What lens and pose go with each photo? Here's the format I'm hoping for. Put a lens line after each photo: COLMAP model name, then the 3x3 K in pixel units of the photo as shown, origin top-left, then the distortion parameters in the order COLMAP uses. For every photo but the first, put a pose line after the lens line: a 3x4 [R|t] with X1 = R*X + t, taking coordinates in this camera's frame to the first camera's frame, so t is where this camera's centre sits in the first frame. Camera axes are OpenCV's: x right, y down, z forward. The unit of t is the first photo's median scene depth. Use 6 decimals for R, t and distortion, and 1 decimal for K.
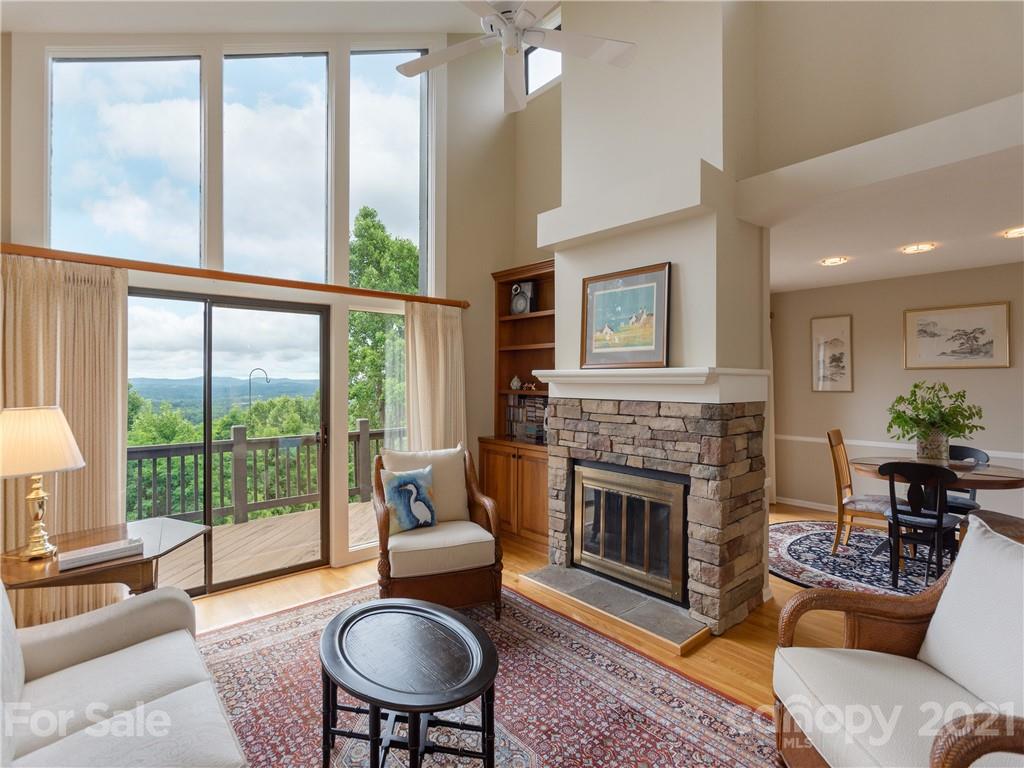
lens RADIAL K [[504.0, 0, 500.9], [0, 504.0, 375.5], [0, 0, 1]] dist [-0.014171, 0.012805]
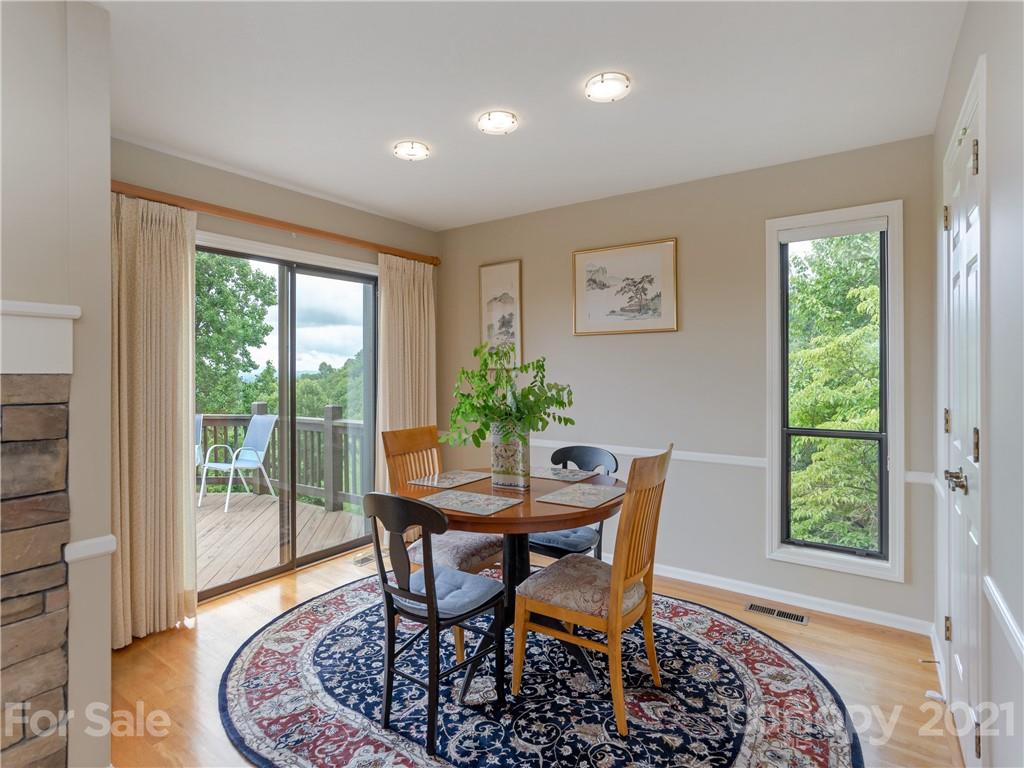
lens RADIAL K [[554.6, 0, 506.7], [0, 554.6, 371.0], [0, 0, 1]] dist [0.006642, 0.005364]
pose [[0.970917, 0.000138, 0.239416, 0.569003], [-0.003384, 0.999908, 0.013151, 0.028664], [-0.239392, -0.013578, 0.970828, 0.294747]]
